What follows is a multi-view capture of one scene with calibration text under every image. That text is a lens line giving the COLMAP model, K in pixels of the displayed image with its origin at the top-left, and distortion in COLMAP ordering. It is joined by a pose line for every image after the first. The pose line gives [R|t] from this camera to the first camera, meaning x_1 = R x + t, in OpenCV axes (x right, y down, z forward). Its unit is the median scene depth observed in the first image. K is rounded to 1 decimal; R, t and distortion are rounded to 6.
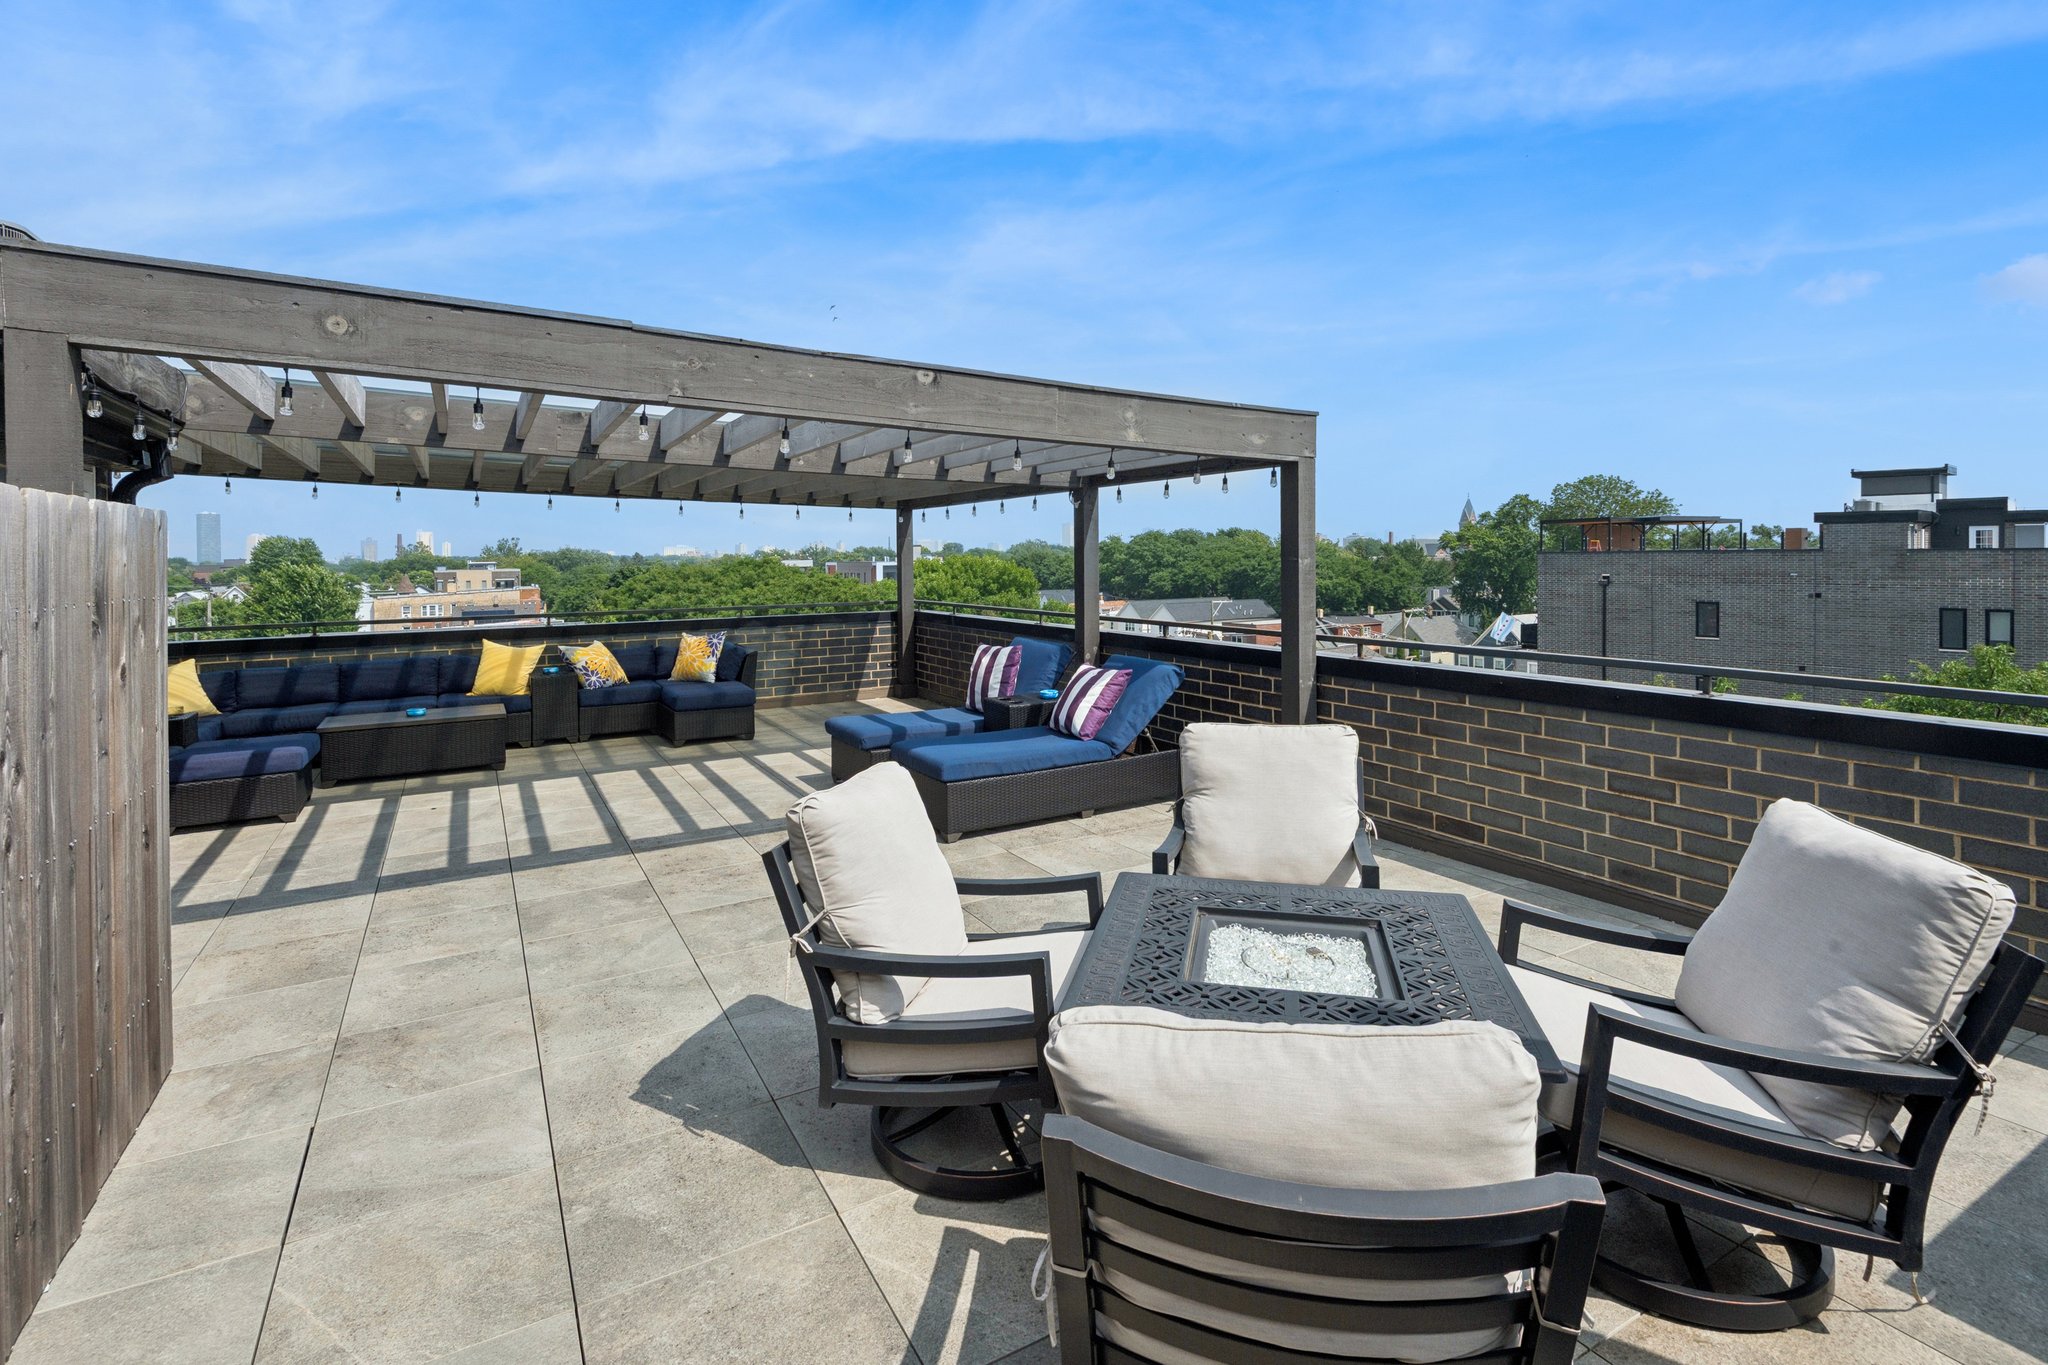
lens RADIAL K [[938.5, 0, 1031.0], [0, 938.5, 550.6], [0, 0, 1]] dist [-0.000975, -0.000618]
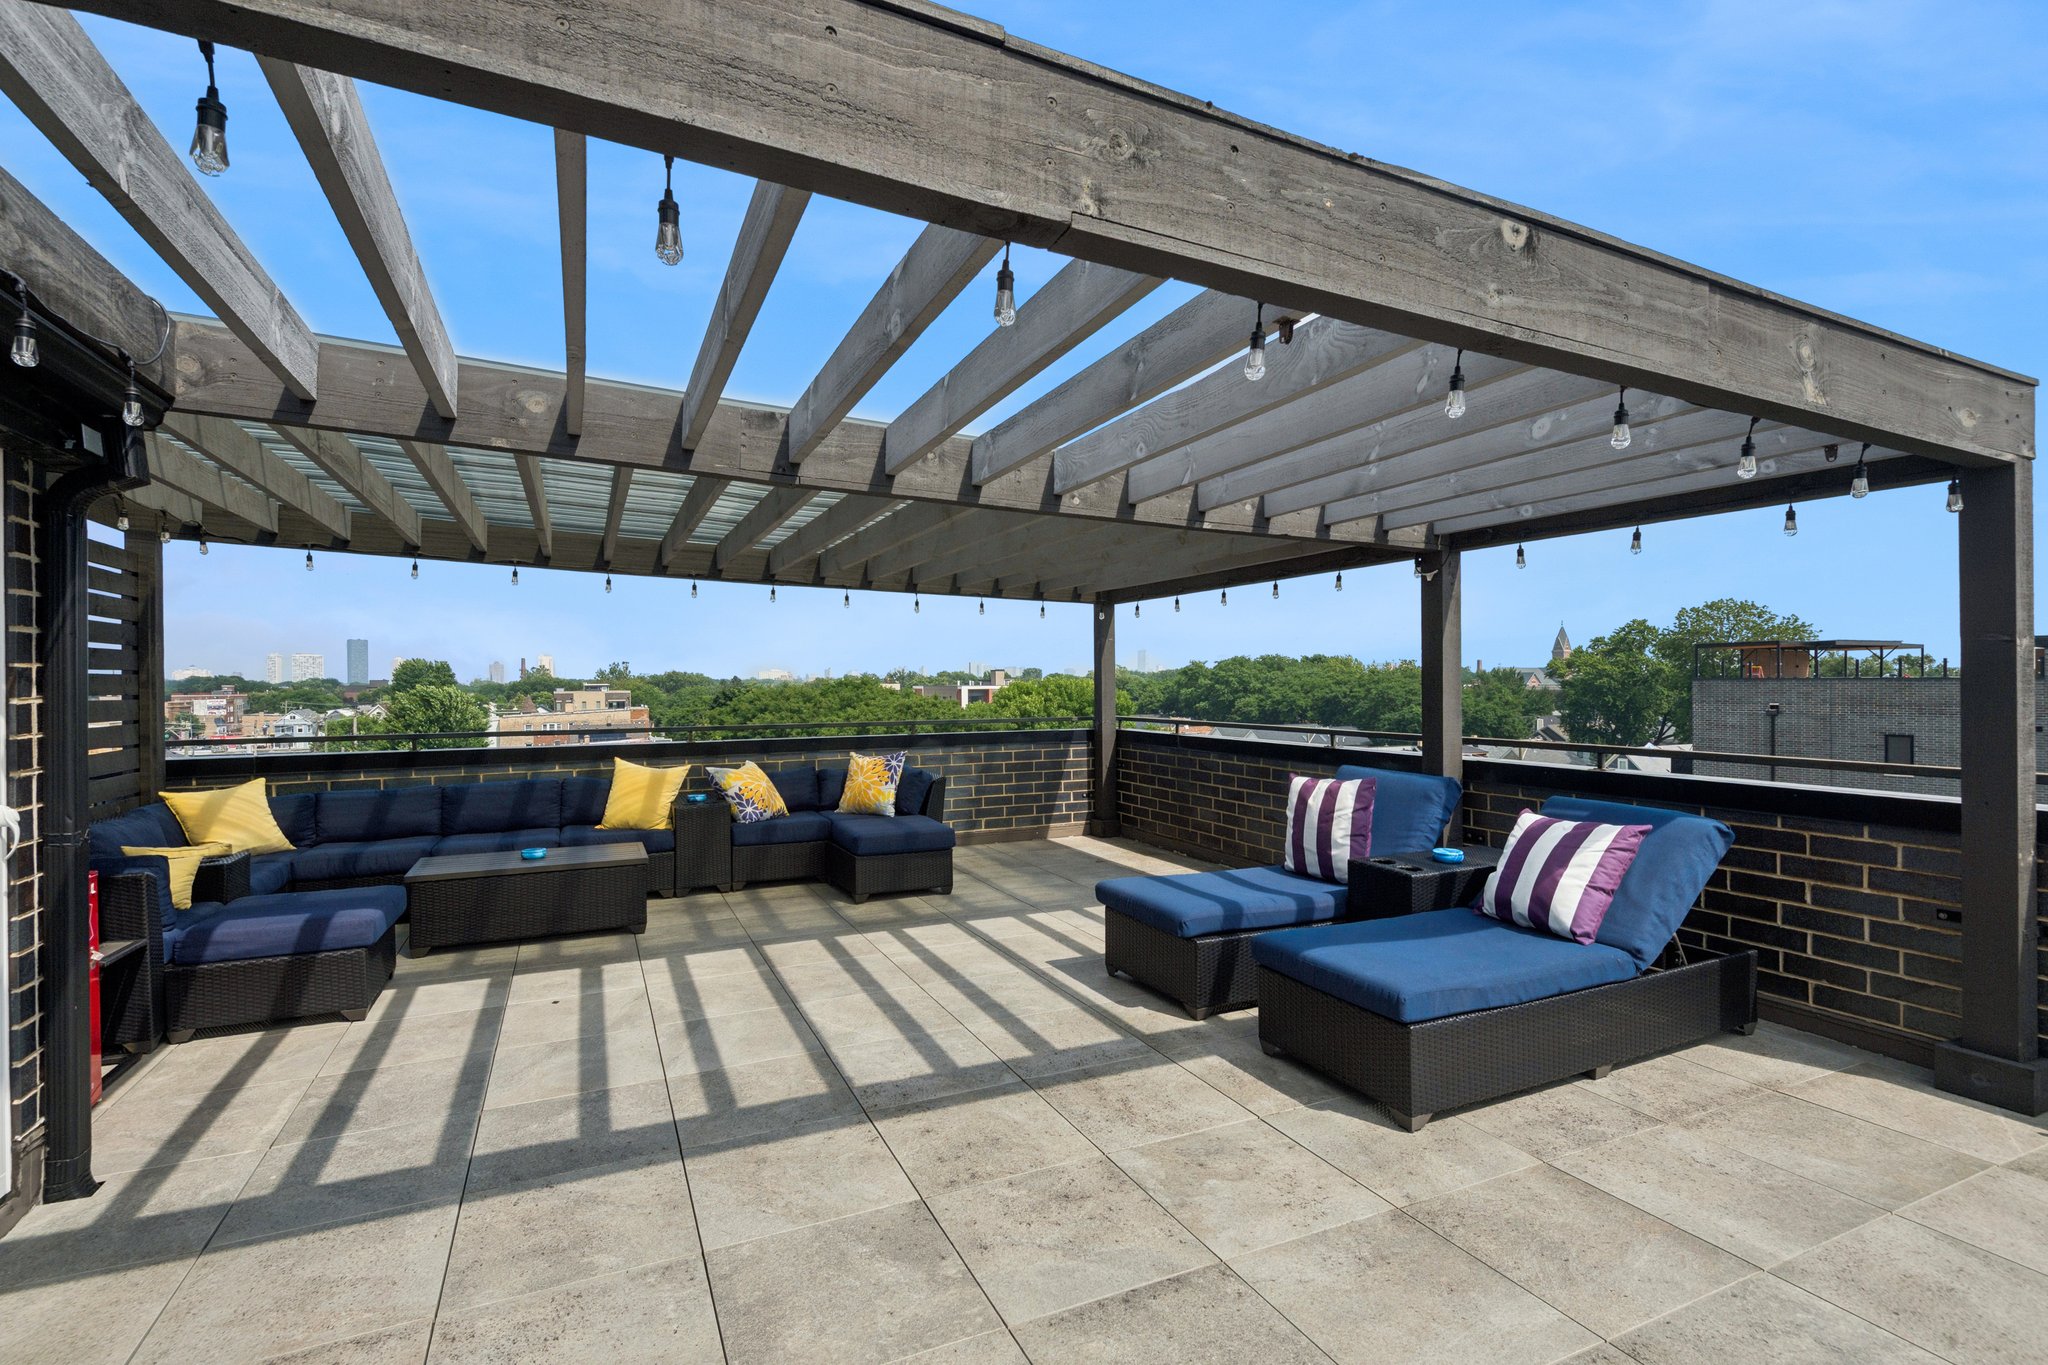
lens RADIAL K [[925.7, 0, 1011.9], [0, 925.7, 675.1], [0, 0, 1]] dist [0.033519, -0.020814]
pose [[0.993973, 0.005225, -0.109504, -0.178510], [-0.005265, 0.999986, -0.000076, 0.025112], [0.109502, 0.000652, 0.993986, 0.275395]]
